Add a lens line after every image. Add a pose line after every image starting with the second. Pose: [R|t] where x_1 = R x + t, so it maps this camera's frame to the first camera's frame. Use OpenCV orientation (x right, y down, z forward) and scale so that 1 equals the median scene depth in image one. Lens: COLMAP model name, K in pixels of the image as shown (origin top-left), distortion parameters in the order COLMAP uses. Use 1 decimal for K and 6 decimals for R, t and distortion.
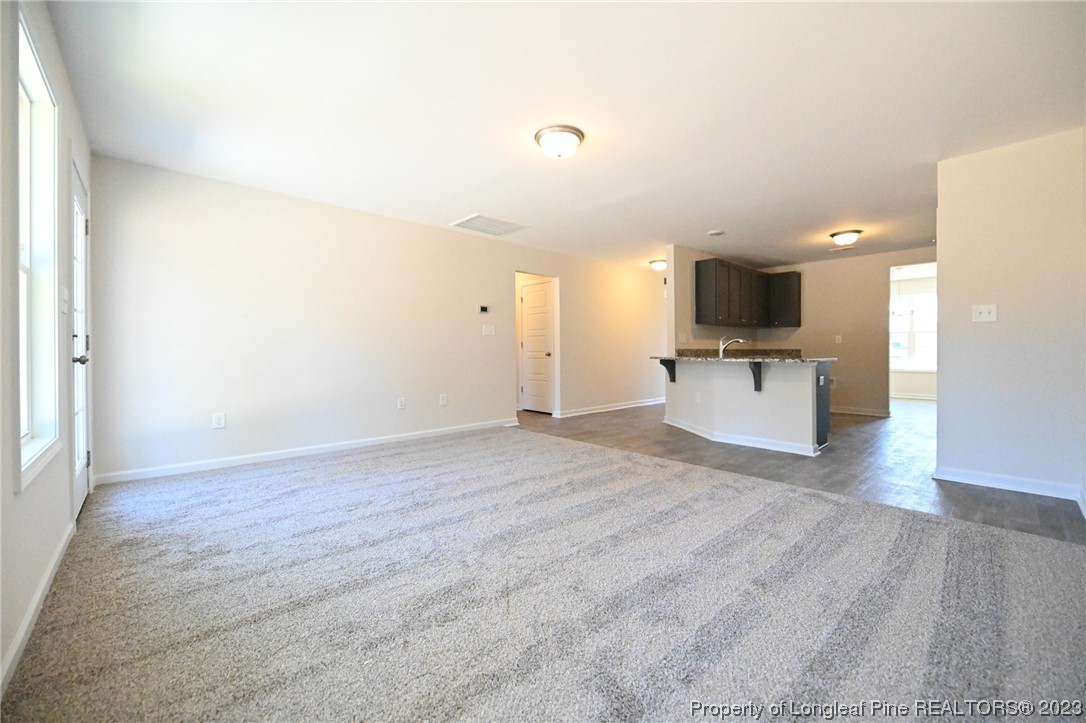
lens RADIAL K [[428.3, 0, 541.0], [0, 428.3, 359.5], [0, 0, 1]] dist [-0.009047, -0.000511]
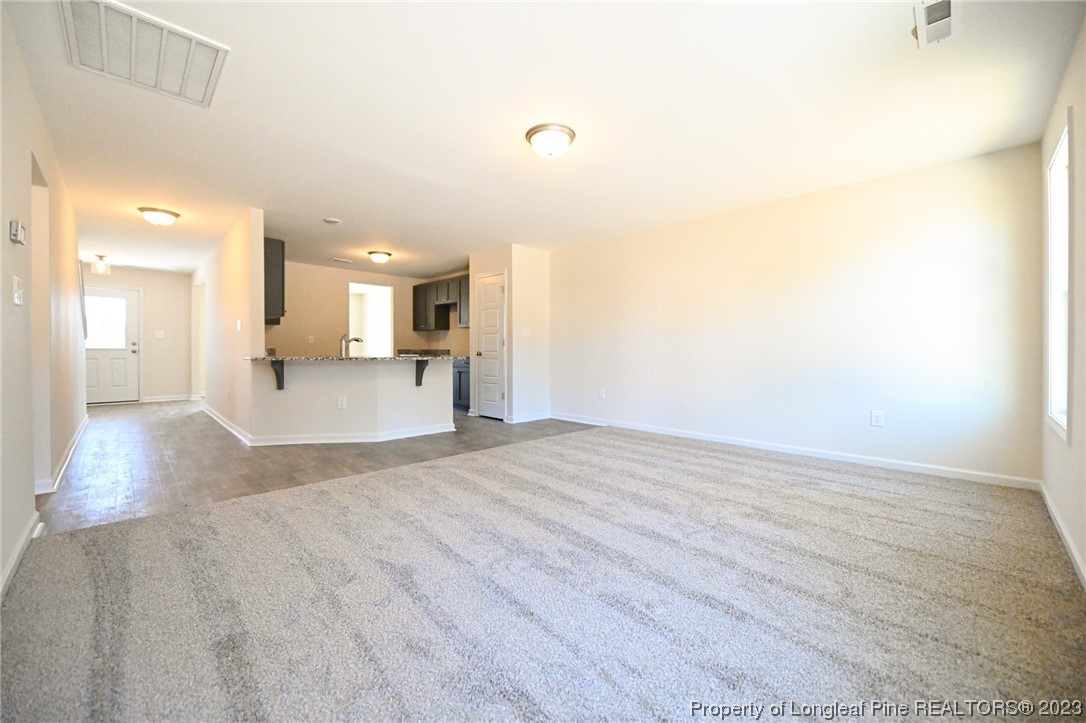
lens RADIAL K [[428.3, 0, 534.8], [0, 428.3, 356.4], [0, 0, 1]] dist [-0.009047, -0.000511]
pose [[-0.055612, -0.011859, 0.998382, -0.689679], [-0.001819, 0.999929, 0.011776, -0.018351], [-0.998451, -0.001161, -0.055630, 0.776476]]
